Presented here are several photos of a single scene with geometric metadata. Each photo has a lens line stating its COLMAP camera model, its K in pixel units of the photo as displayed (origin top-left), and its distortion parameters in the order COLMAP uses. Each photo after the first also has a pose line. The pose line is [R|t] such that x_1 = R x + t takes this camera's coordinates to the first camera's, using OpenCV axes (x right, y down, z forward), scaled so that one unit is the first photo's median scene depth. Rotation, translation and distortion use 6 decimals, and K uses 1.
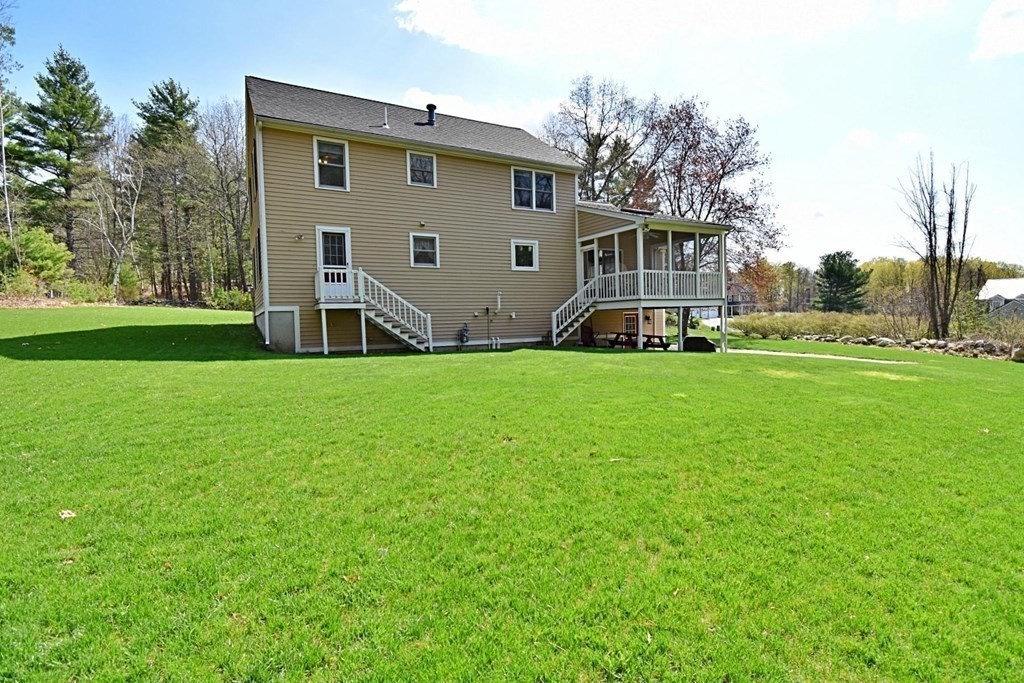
lens RADIAL K [[461.2, 0, 503.5], [0, 461.2, 340.3], [0, 0, 1]] dist [-0.001378, -0.005198]
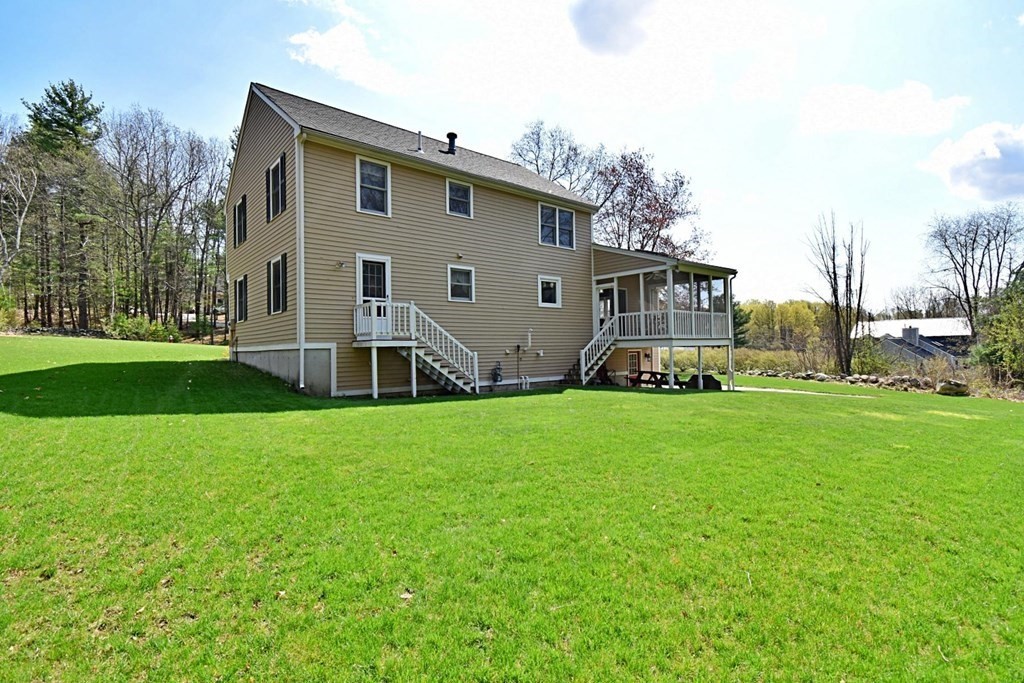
lens RADIAL K [[461.2, 0, 516.8], [0, 461.2, 344.1], [0, 0, 1]] dist [-0.001378, -0.005198]
pose [[0.983903, 0.010169, 0.178411, -0.196673], [0.001200, 0.997981, -0.063497, -0.011660], [-0.178697, 0.062689, 0.981905, 0.060259]]
